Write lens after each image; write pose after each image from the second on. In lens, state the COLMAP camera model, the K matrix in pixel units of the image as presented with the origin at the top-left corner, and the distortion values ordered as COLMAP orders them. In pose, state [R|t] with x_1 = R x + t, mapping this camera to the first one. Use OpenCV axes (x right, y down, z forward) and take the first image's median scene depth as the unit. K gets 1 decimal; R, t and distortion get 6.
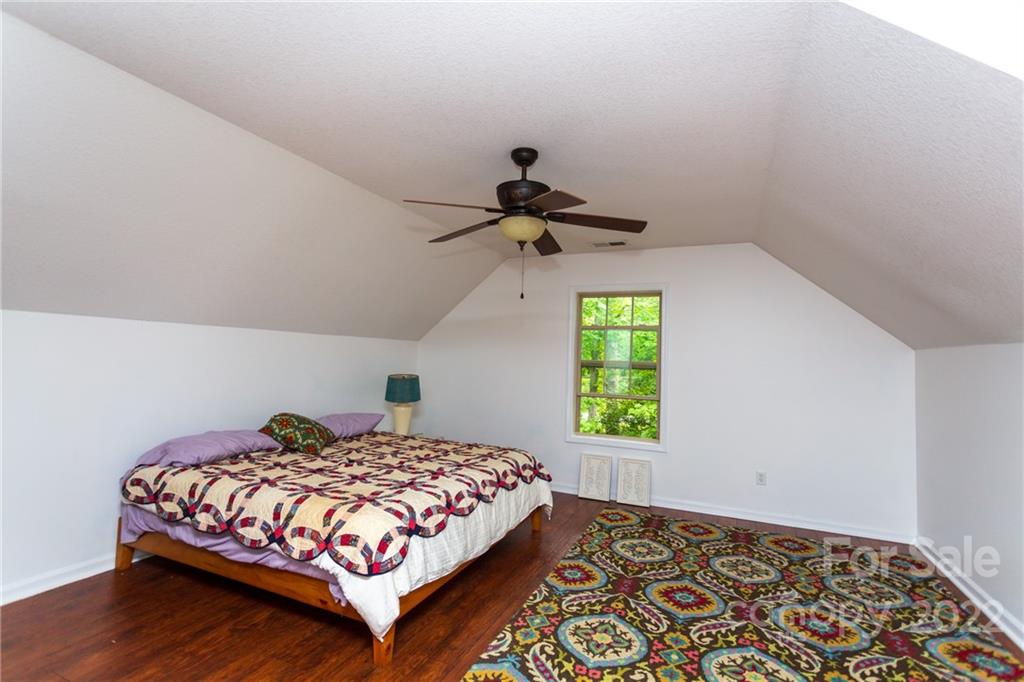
lens RADIAL K [[501.3, 0, 500.3], [0, 501.3, 289.3], [0, 0, 1]] dist [0.000836, 0.000441]
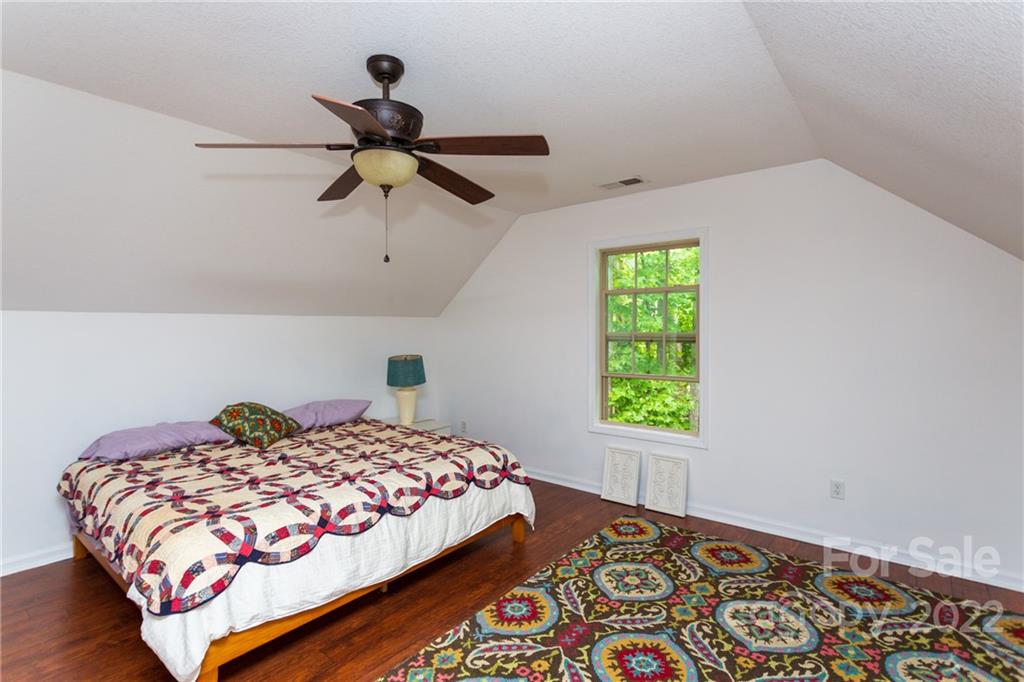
lens RADIAL K [[512.9, 0, 509.3], [0, 512.9, 300.3], [0, 0, 1]] dist [0.015865, -0.011802]
pose [[0.964839, -0.050589, -0.257929, 0.316660], [0.071141, 0.994938, 0.070975, 0.025967], [0.253033, -0.086829, 0.963553, 0.229041]]
